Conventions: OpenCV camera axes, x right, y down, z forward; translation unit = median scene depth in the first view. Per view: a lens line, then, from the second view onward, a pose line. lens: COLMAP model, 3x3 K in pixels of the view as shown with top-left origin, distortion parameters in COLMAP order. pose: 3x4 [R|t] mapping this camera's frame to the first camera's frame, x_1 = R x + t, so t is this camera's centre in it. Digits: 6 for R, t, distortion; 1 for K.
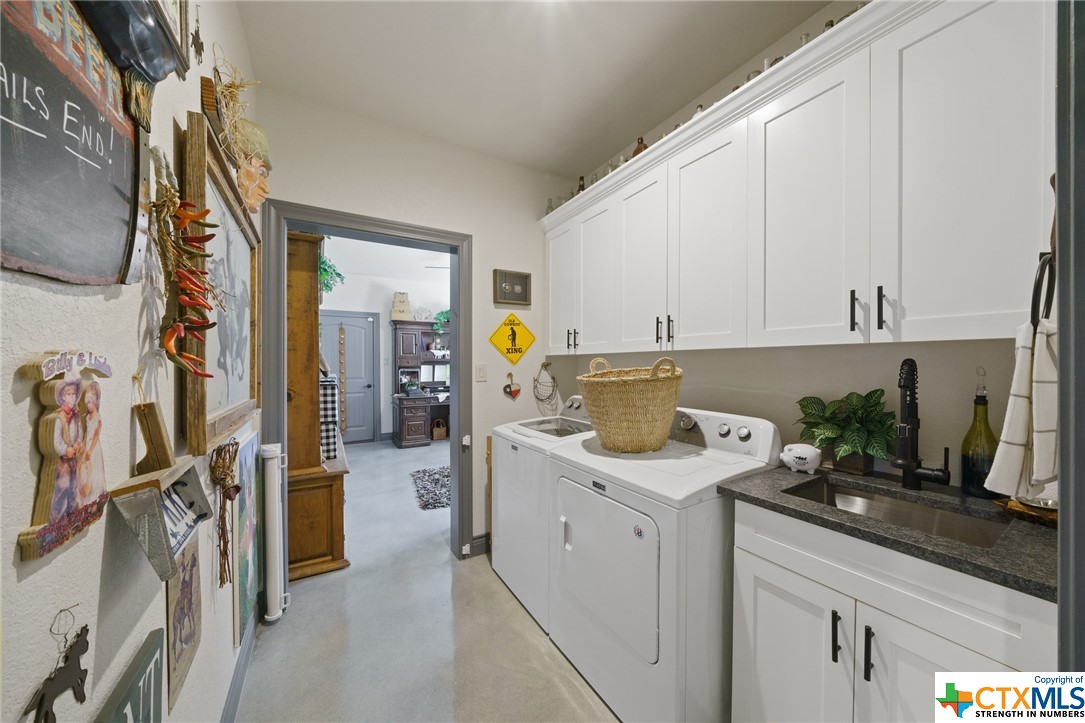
lens RADIAL K [[370.1, 0, 544.5], [0, 370.1, 361.5], [0, 0, 1]] dist [-0.007535, -0.000106]
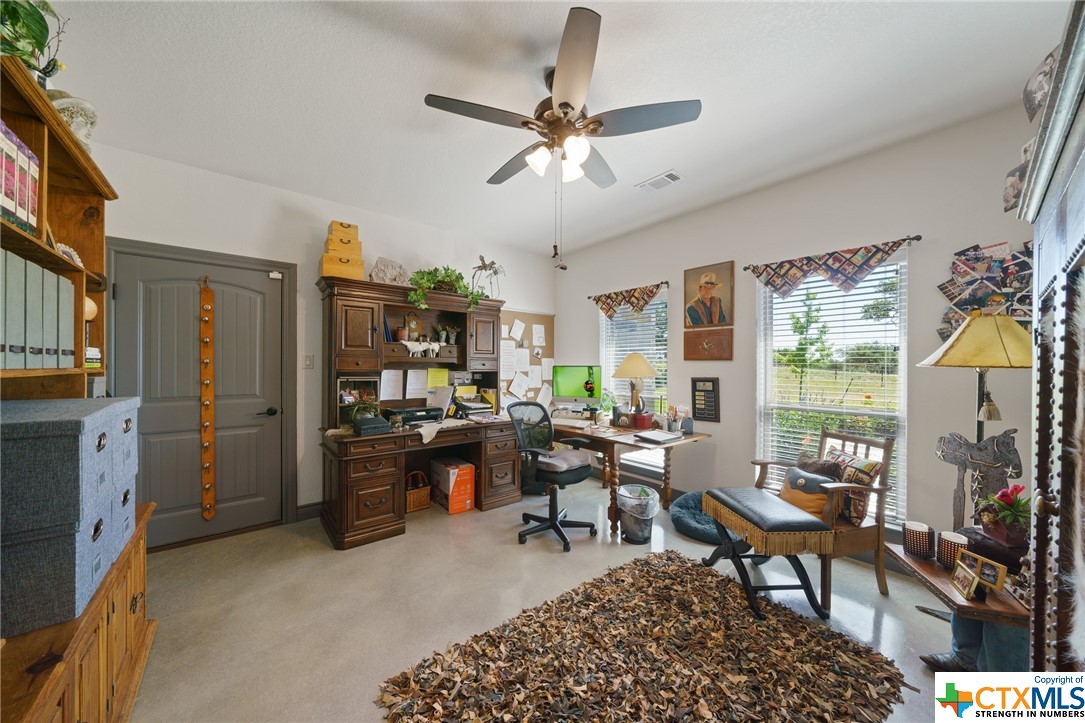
lens RADIAL K [[370.1, 0, 540.7], [0, 370.1, 366.1], [0, 0, 1]] dist [-0.007535, -0.000106]
pose [[0.989038, 0.007396, 0.147474, -0.194041], [-0.007325, 0.999973, -0.001020, 0.004364], [-0.147477, -0.000072, 0.989065, 0.463264]]
